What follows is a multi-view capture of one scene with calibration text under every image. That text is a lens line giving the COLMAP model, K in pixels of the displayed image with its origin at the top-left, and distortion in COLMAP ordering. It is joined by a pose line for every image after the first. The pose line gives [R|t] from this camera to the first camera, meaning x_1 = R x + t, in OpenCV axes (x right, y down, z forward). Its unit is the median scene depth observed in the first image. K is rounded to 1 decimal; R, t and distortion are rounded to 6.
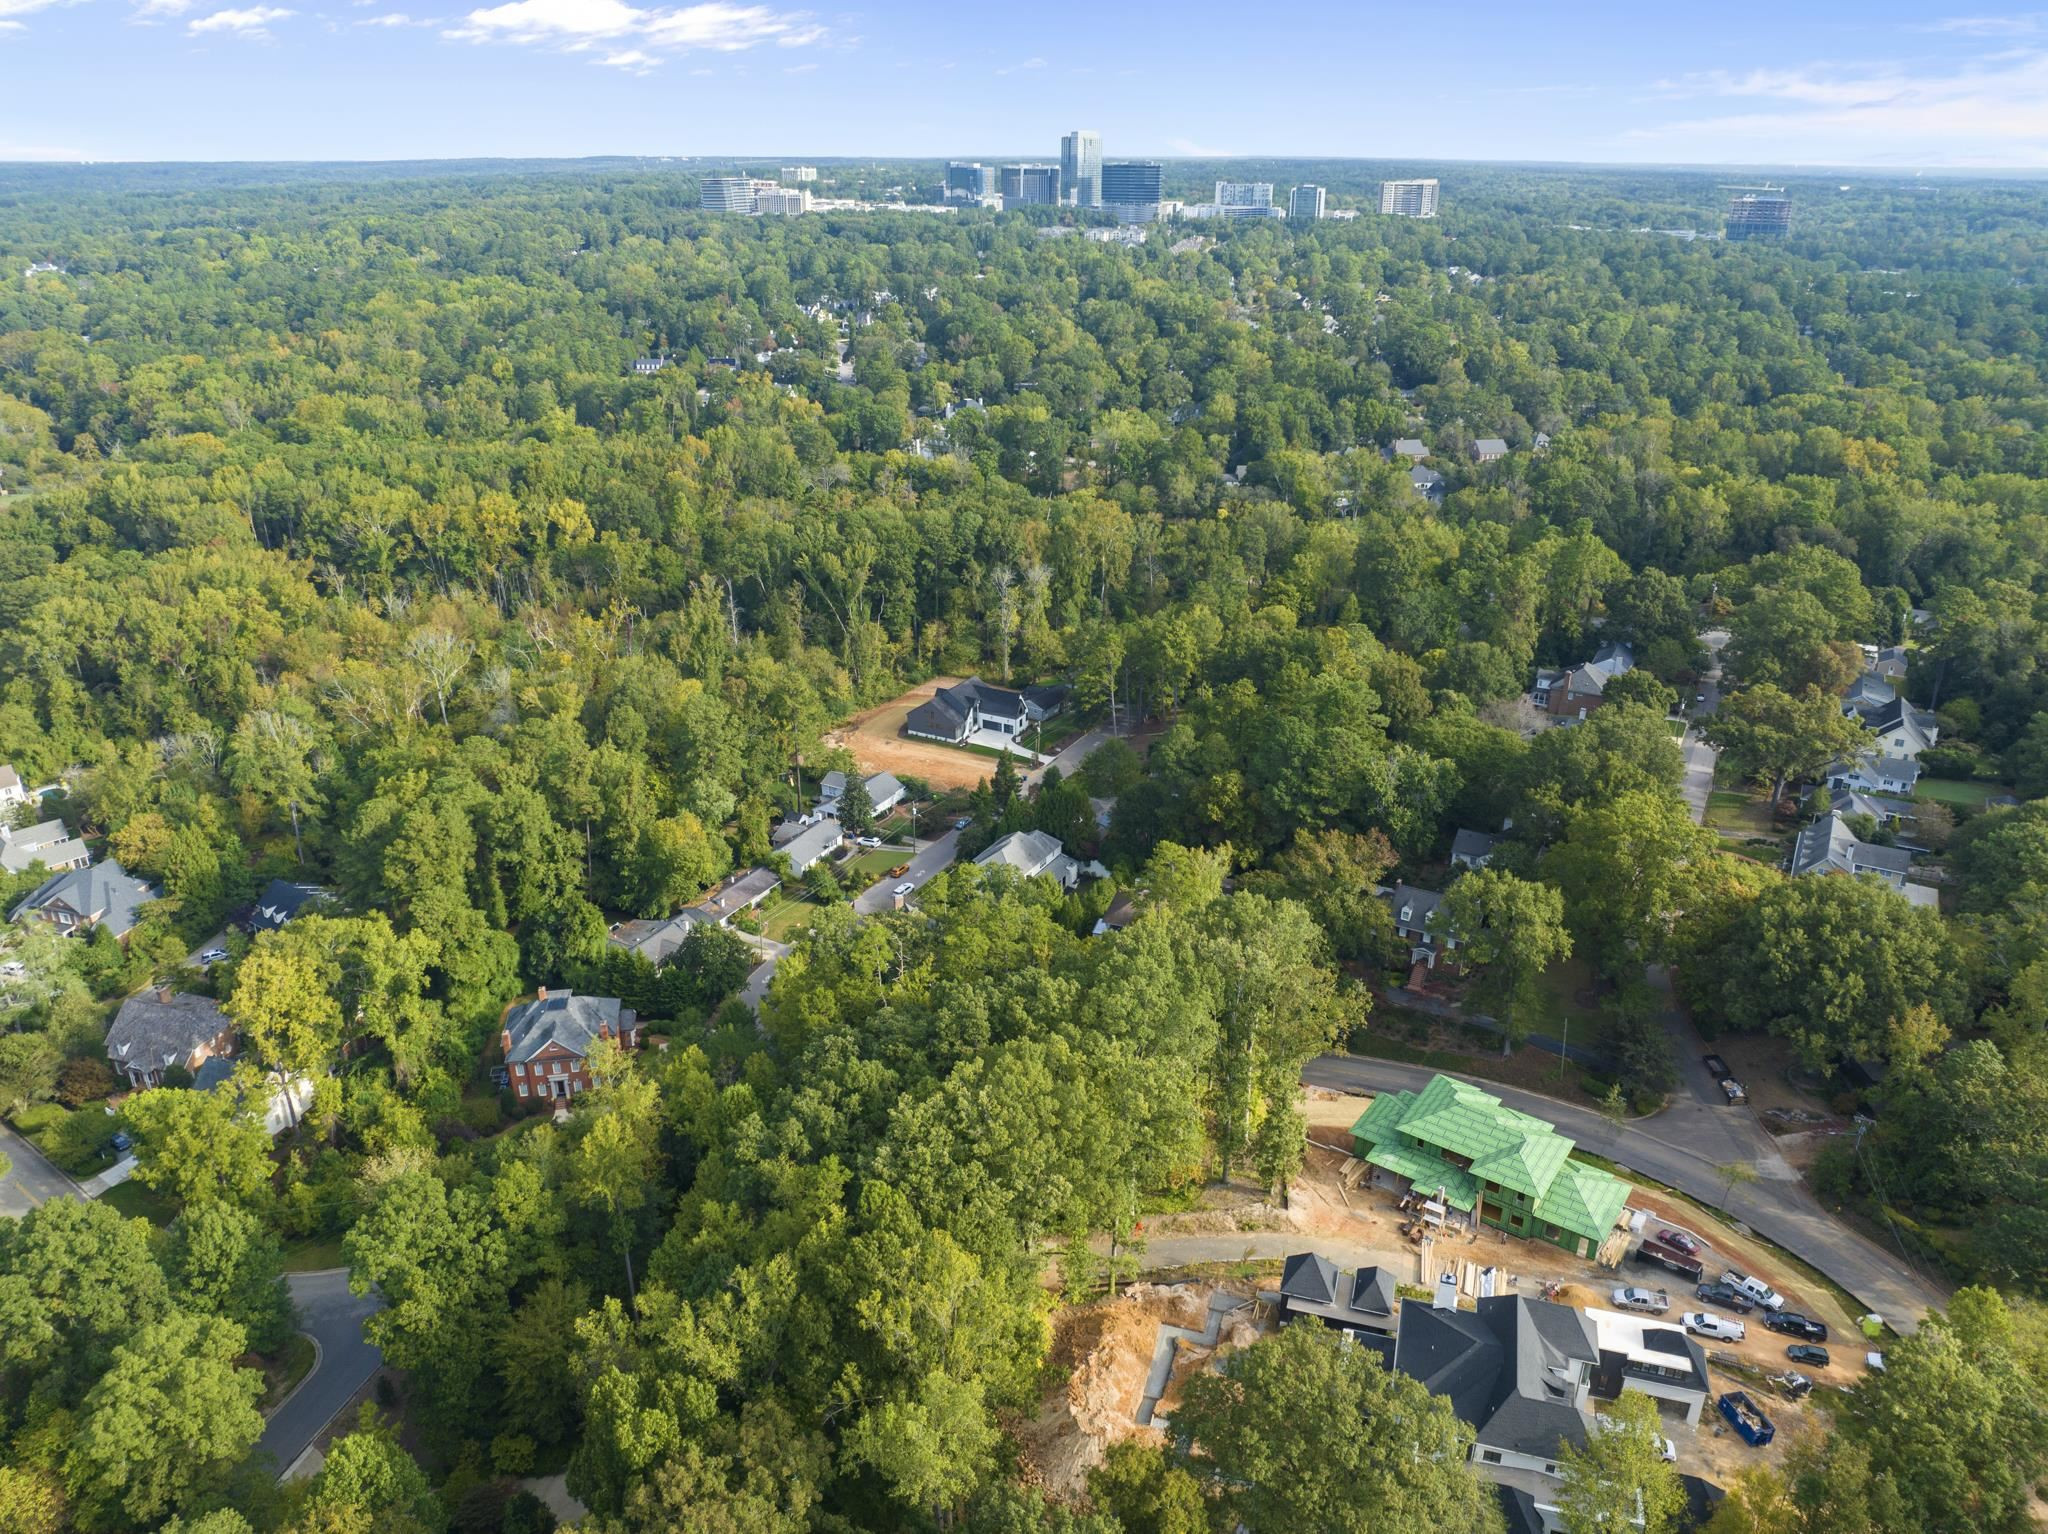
lens RADIAL K [[1441.9, 0, 1024.0], [0, 1441.9, 767.0], [0, 0, 1]] dist [-0.035312, 0.004347]
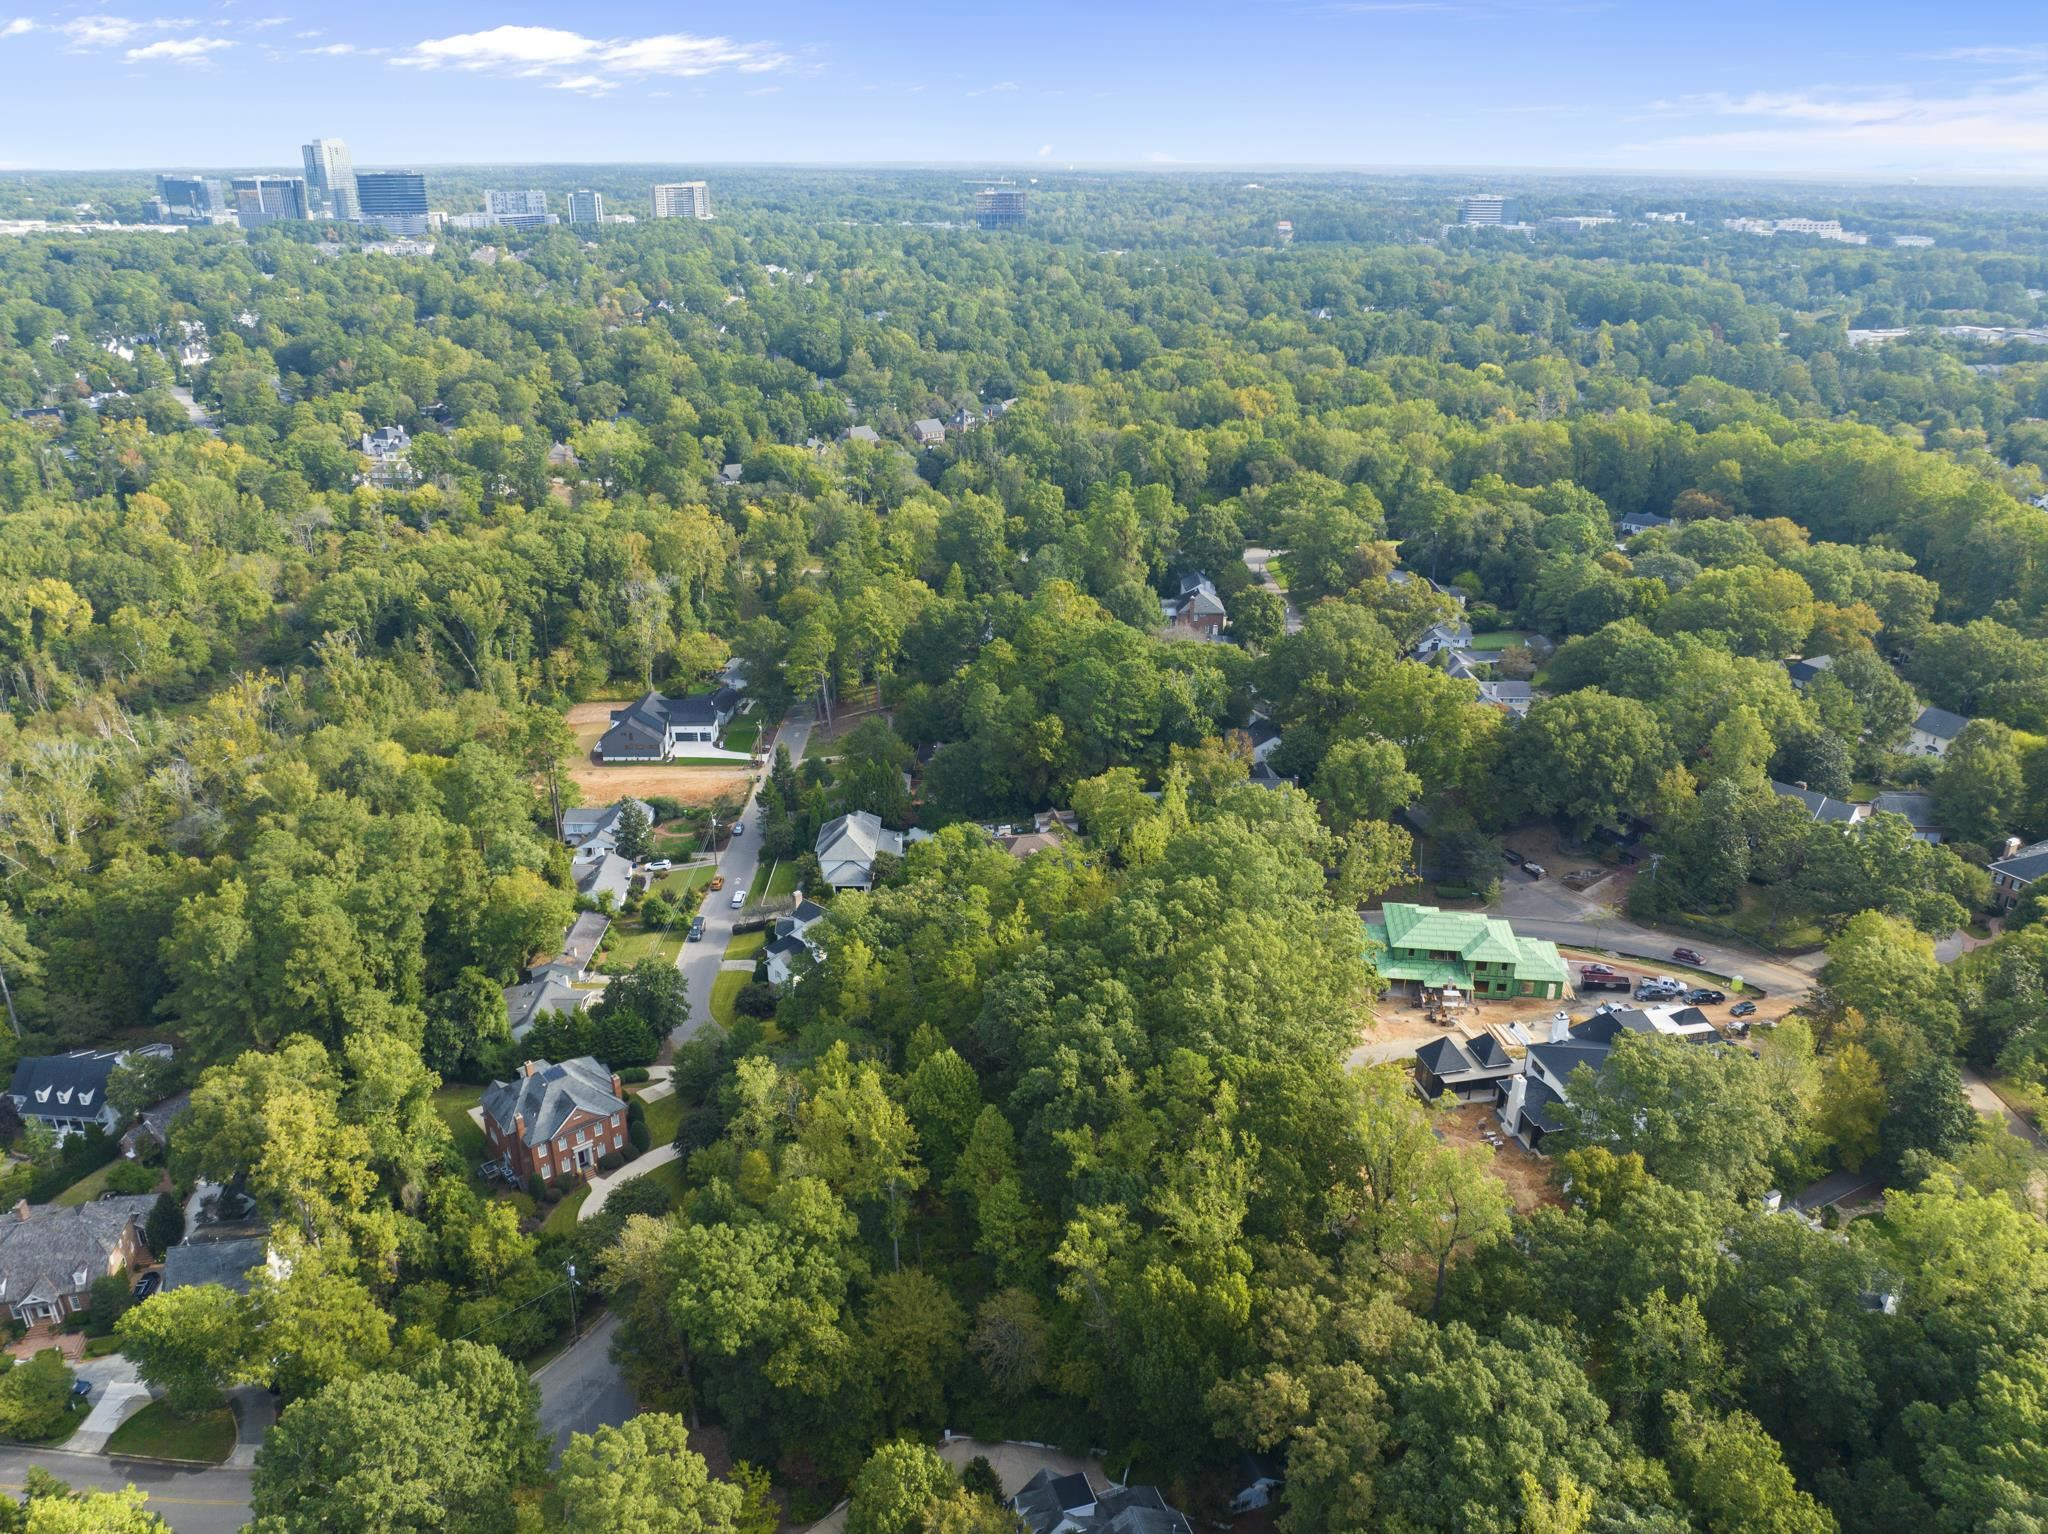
lens RADIAL K [[1441.9, 0, 1024.0], [0, 1441.9, 767.0], [0, 0, 1]] dist [-0.035312, 0.004347]
pose [[0.874437, -0.191279, 0.445838, -0.298740], [0.192280, 0.980376, 0.043487, -0.007851], [-0.445407, 0.047699, 0.894056, 0.015921]]
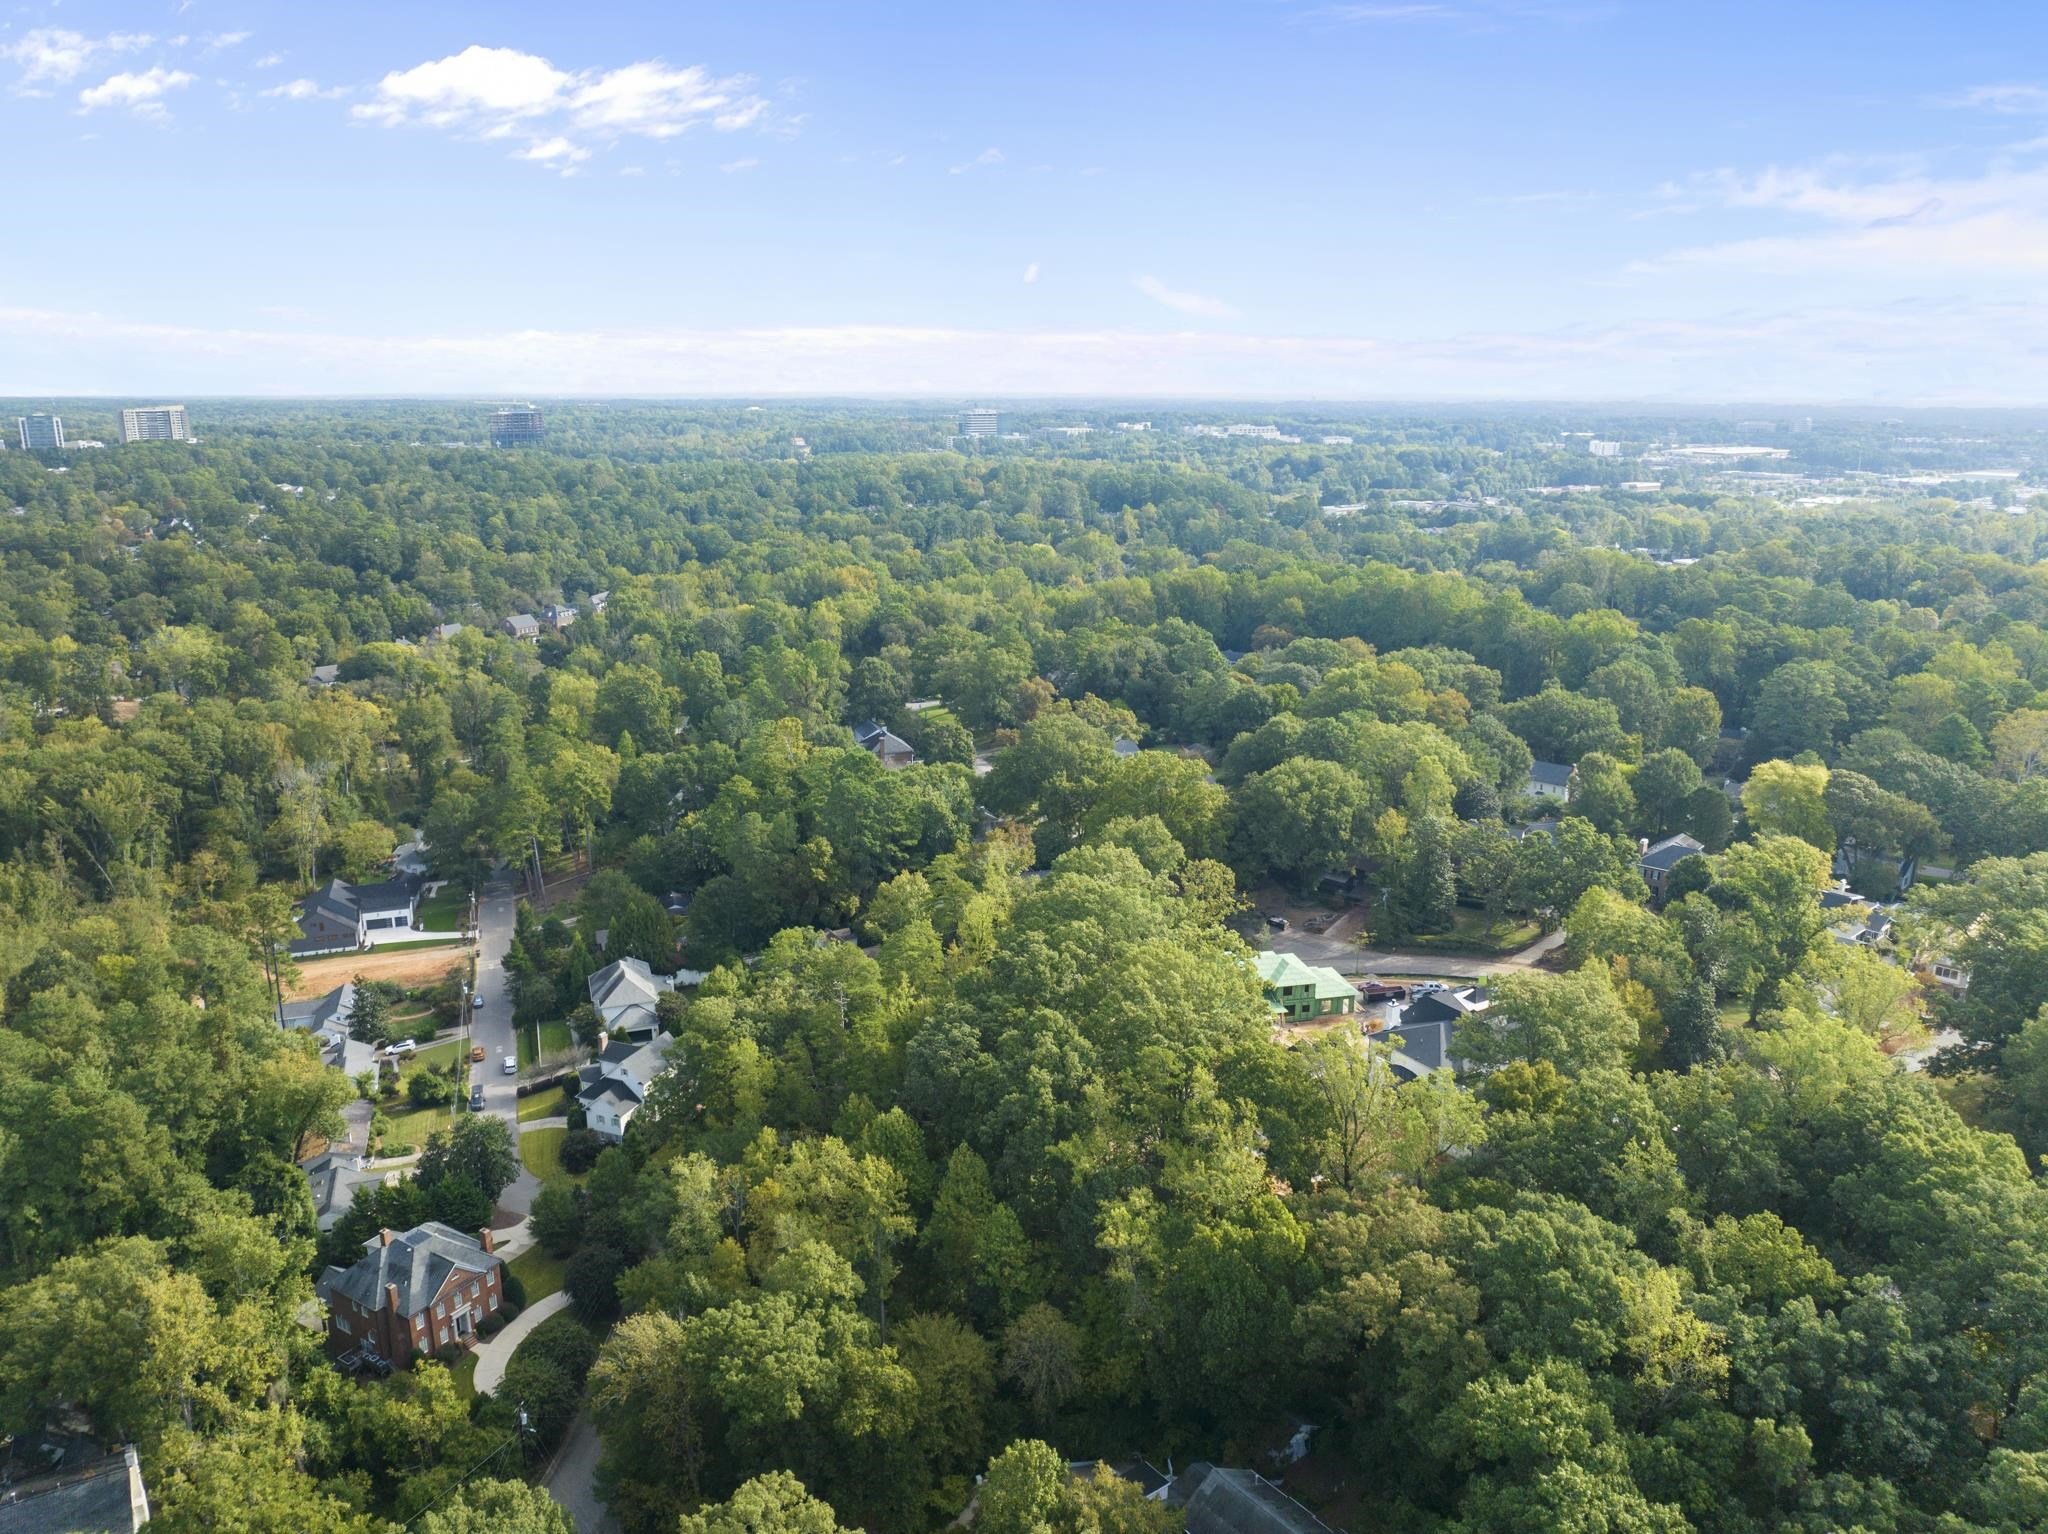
lens RADIAL K [[1441.9, 0, 1024.0], [0, 1441.9, 767.0], [0, 0, 1]] dist [-0.035312, 0.004347]
pose [[0.663471, -0.192262, 0.723078, -0.440363], [0.295812, 0.955086, -0.017474, 0.014891], [-0.687242, 0.225489, 0.690545, 0.077370]]
